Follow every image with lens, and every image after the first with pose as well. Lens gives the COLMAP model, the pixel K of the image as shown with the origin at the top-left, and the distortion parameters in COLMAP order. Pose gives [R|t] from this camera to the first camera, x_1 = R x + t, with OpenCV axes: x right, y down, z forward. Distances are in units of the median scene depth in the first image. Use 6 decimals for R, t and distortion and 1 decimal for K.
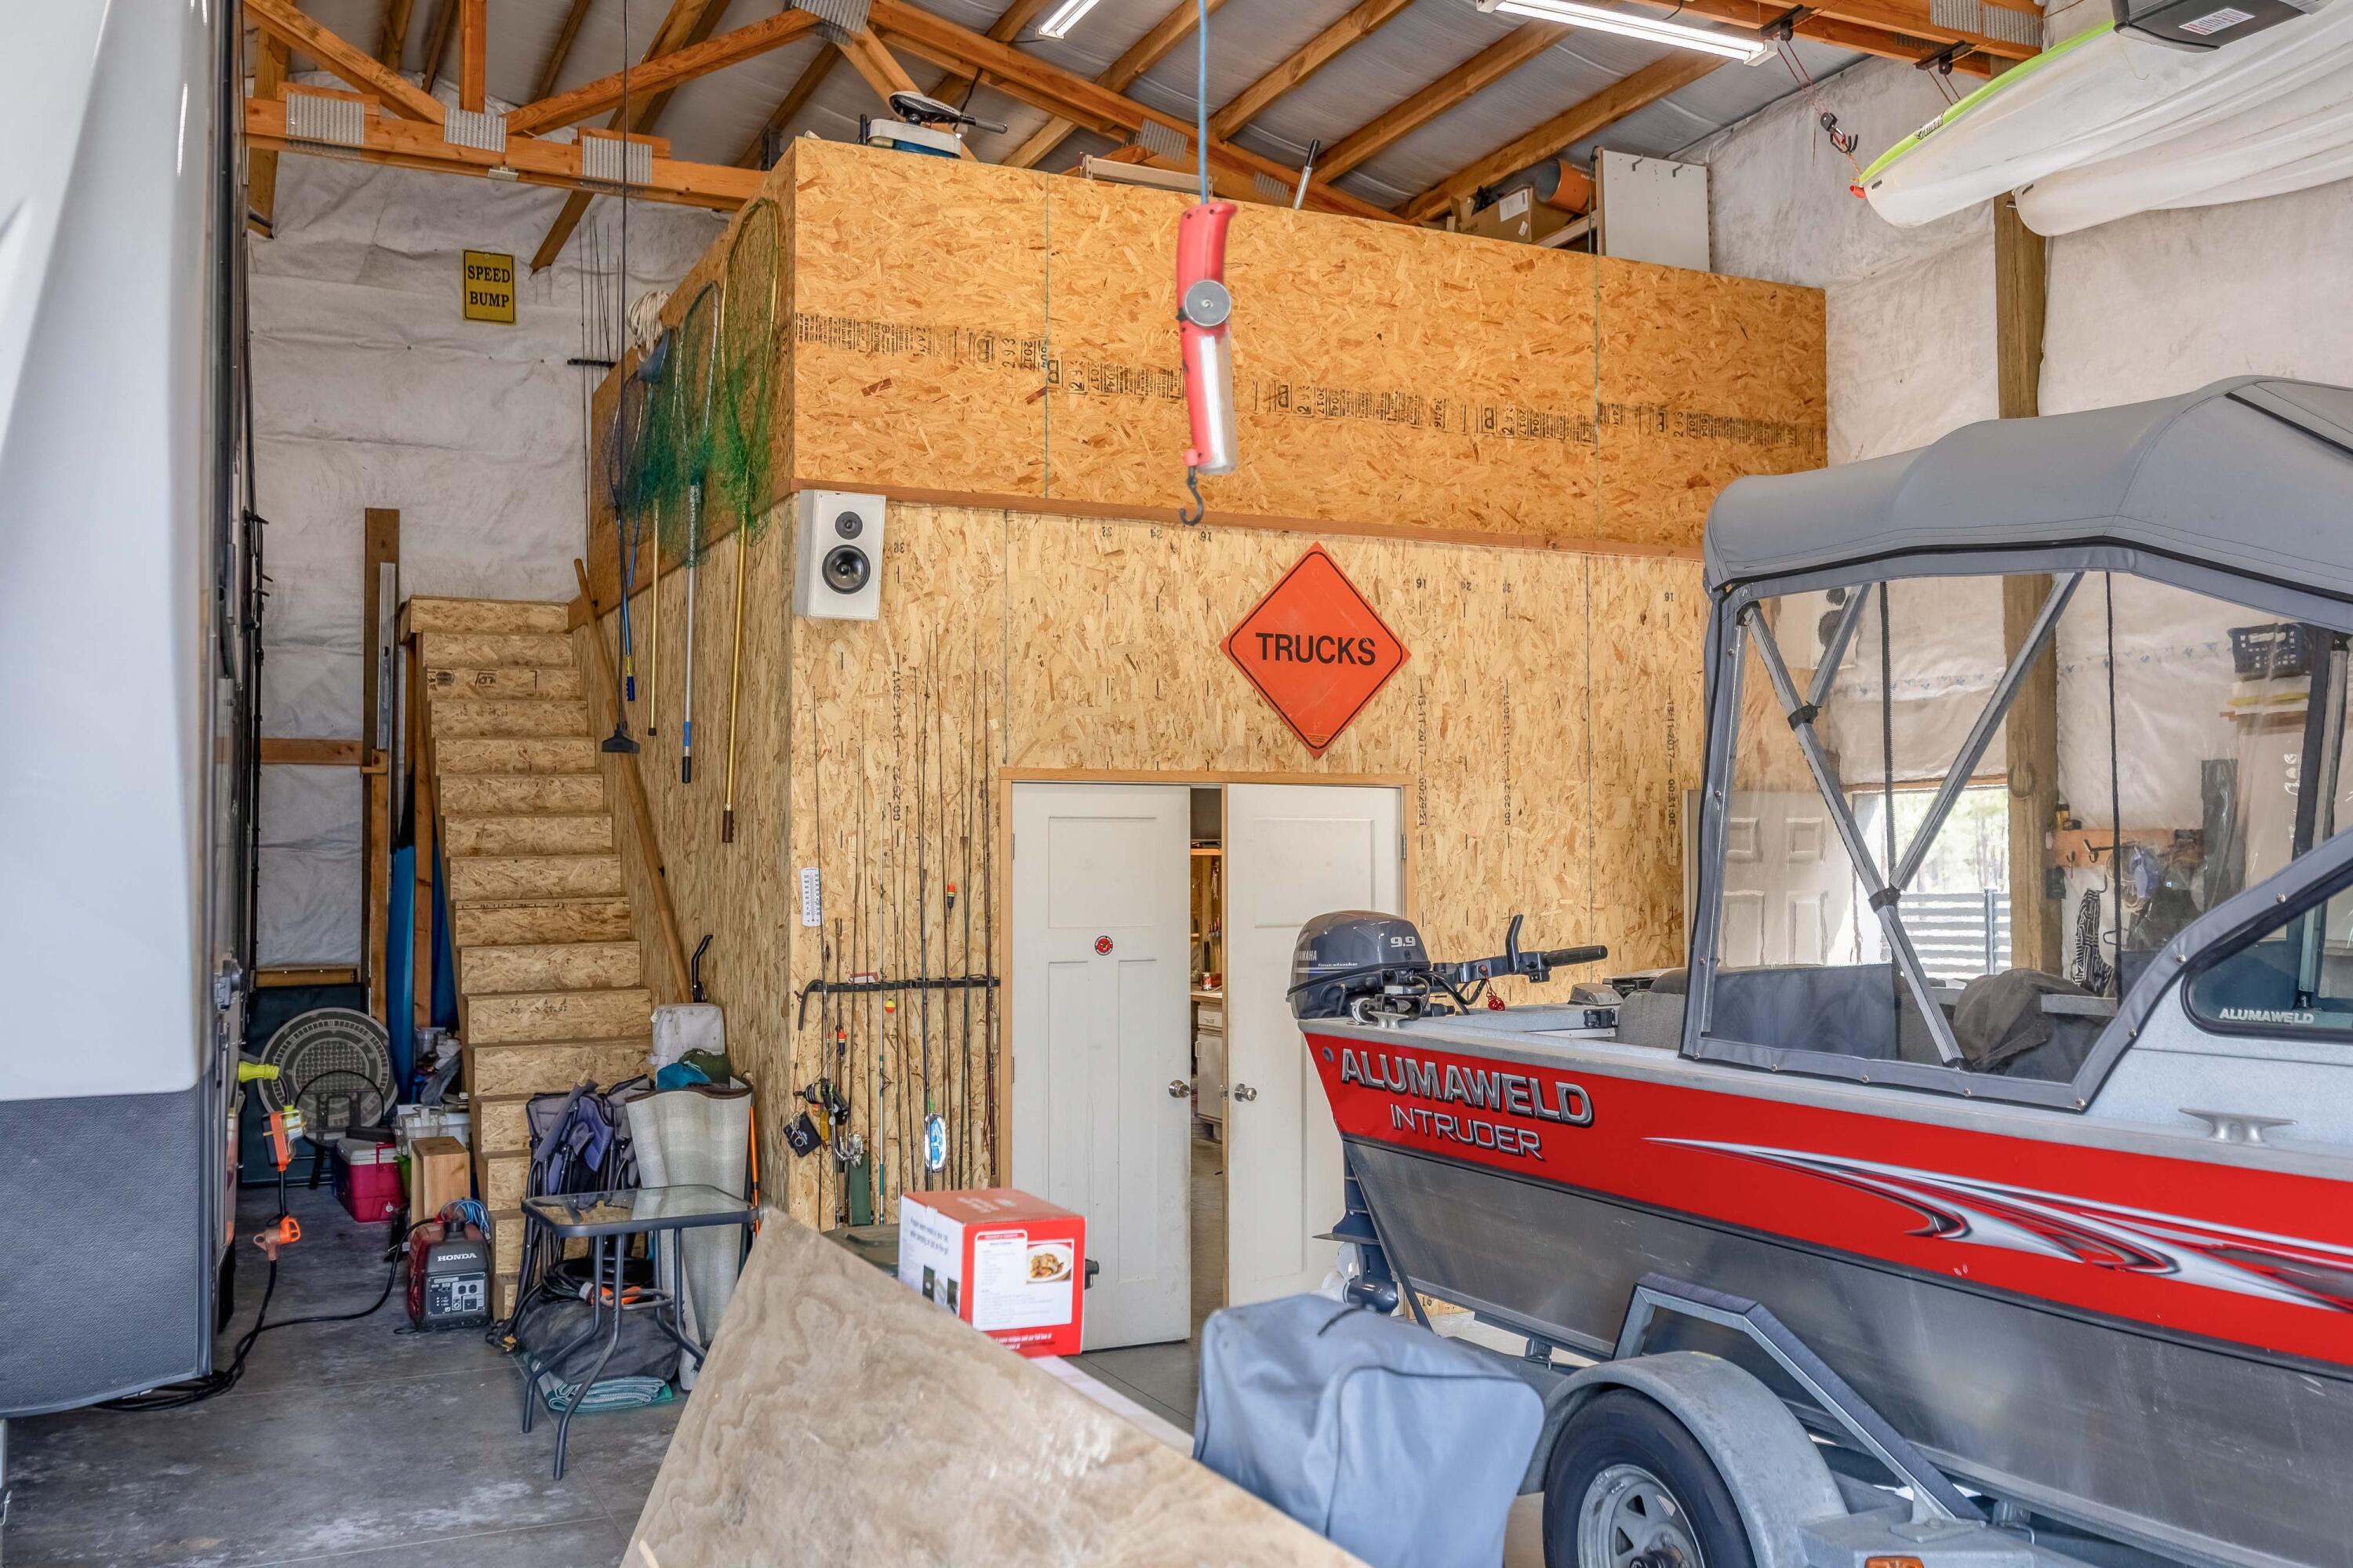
lens RADIAL K [[2049.2, 0, 1179.6], [0, 2049.2, 782.7], [0, 0, 1]] dist [-0.003952, -0.003050]
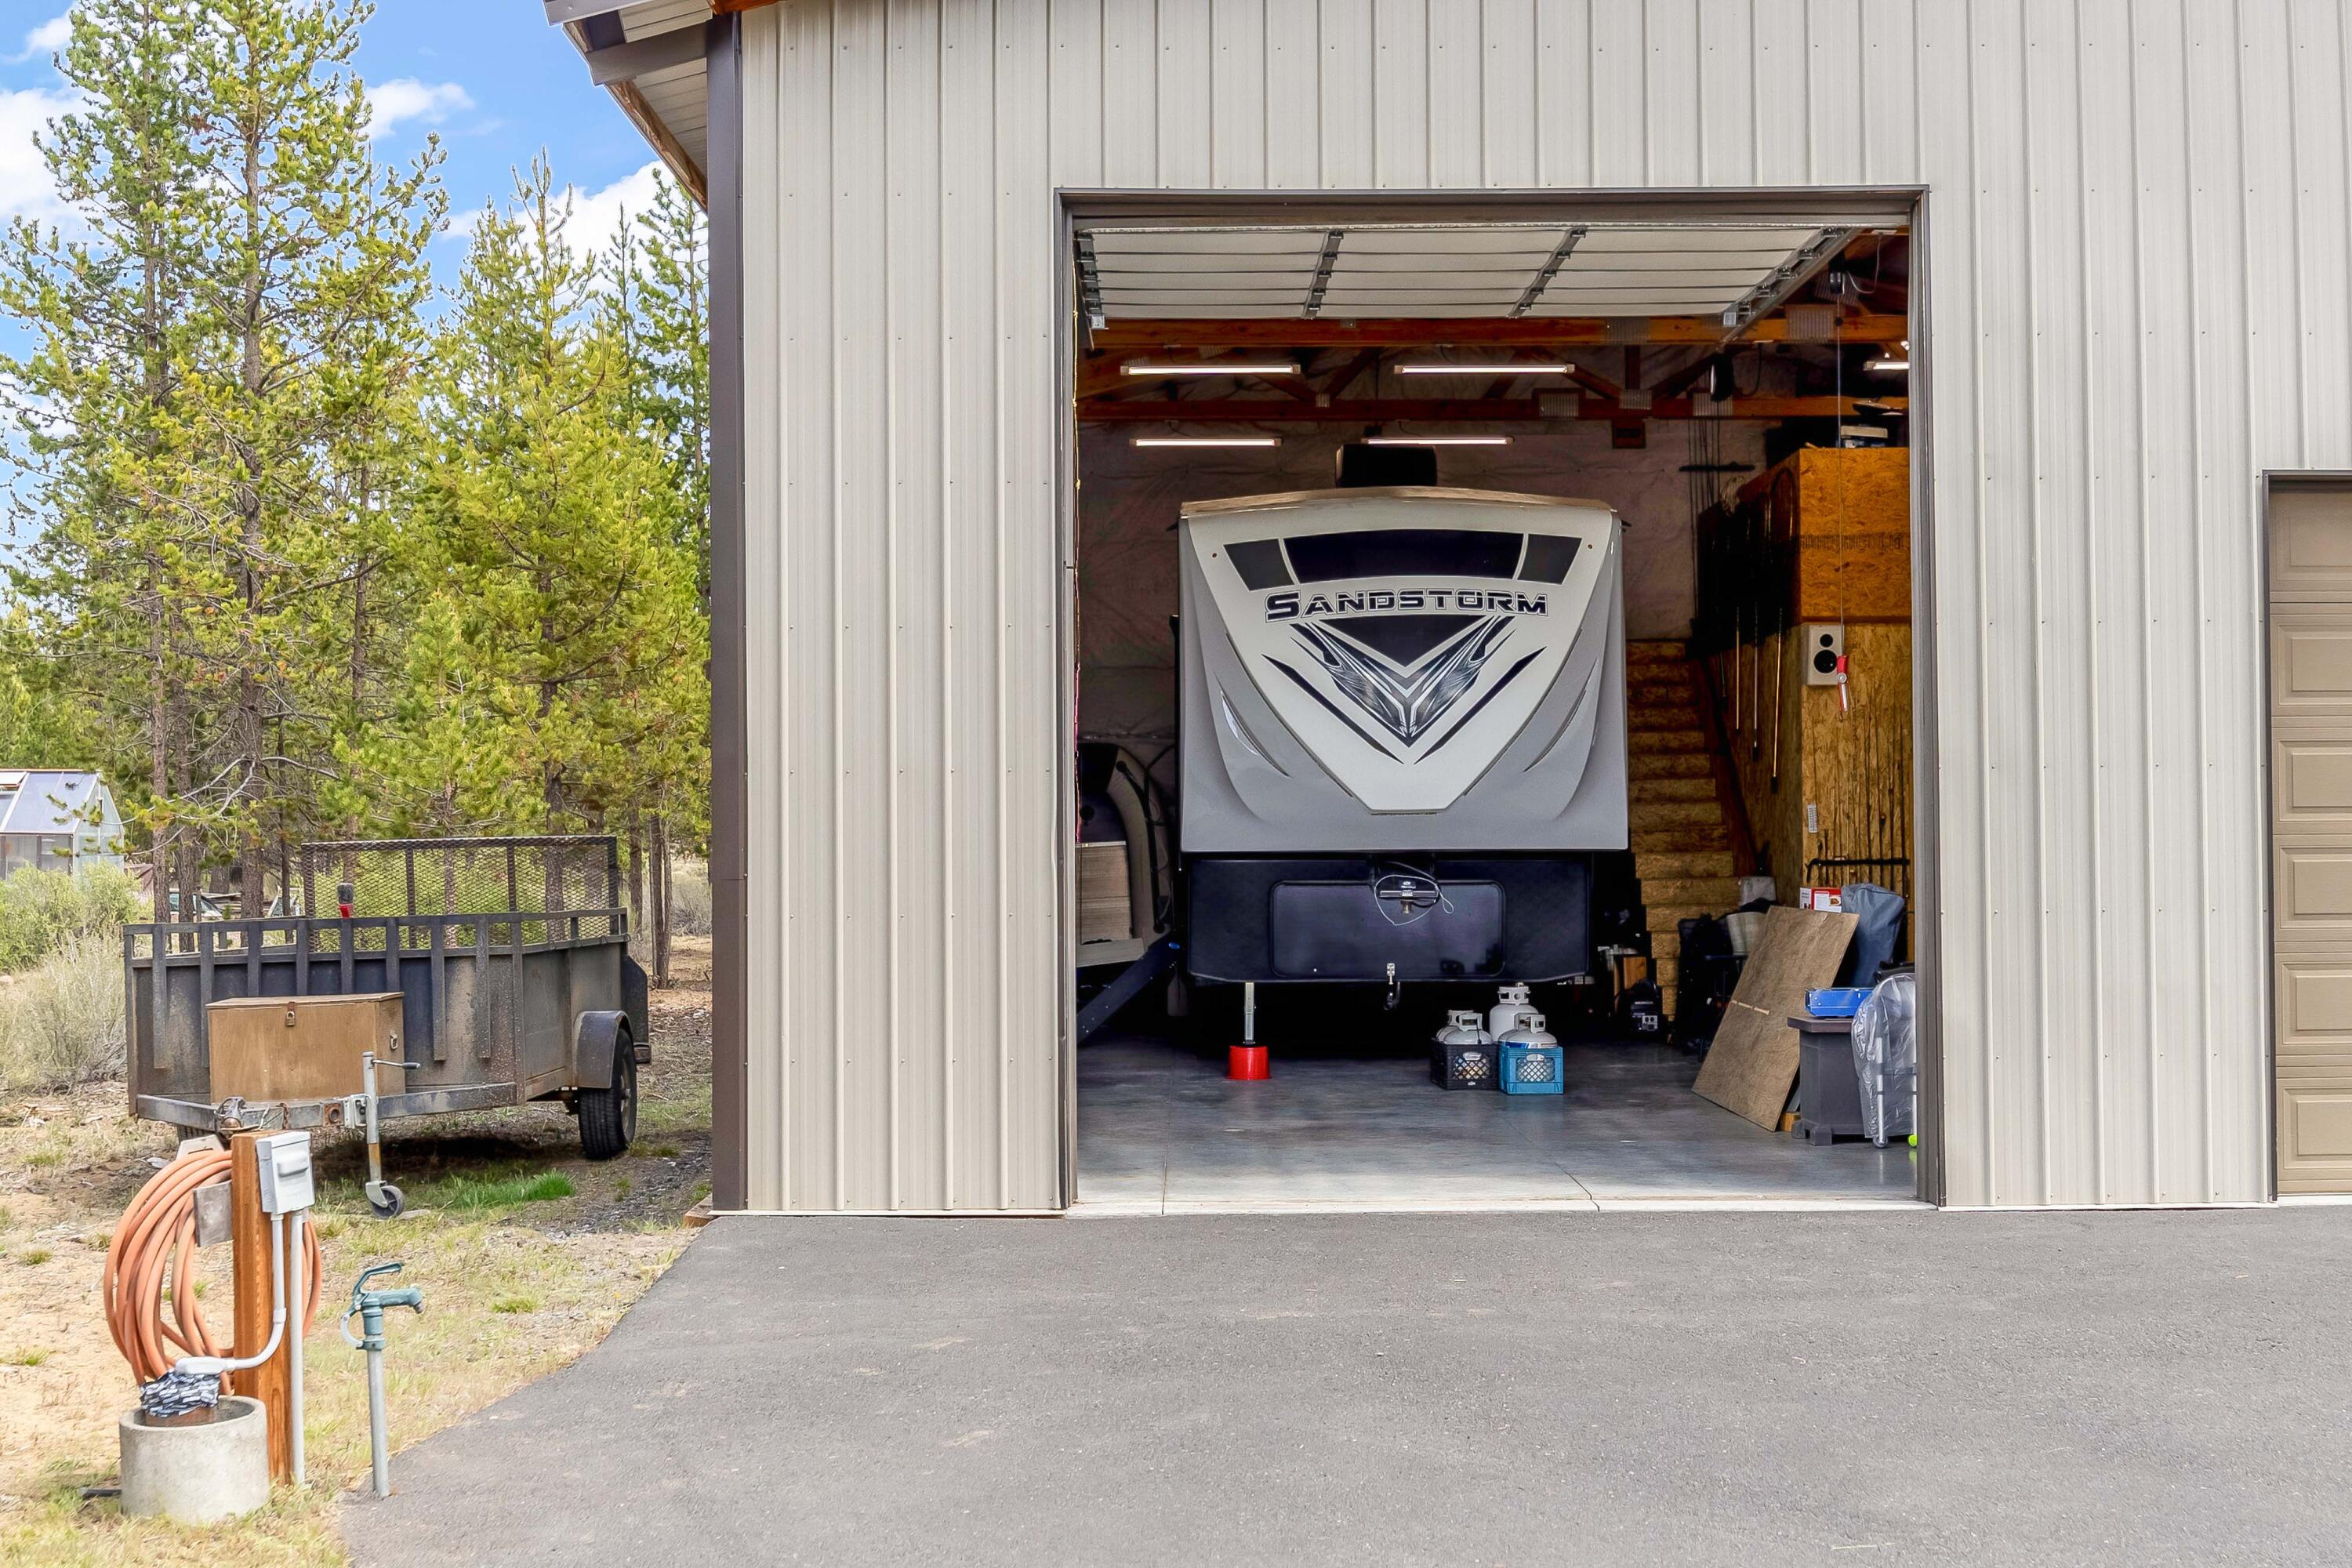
lens RADIAL K [[3057.2, 0, 1177.4], [0, 3057.2, 786.0], [0, 0, 1]] dist [-0.025009, 0.000000]
pose [[0.904604, -0.009783, -0.426141, 0.534956], [0.020611, 0.999571, 0.020804, -0.052725], [0.425755, -0.027602, 0.904418, -1.988691]]
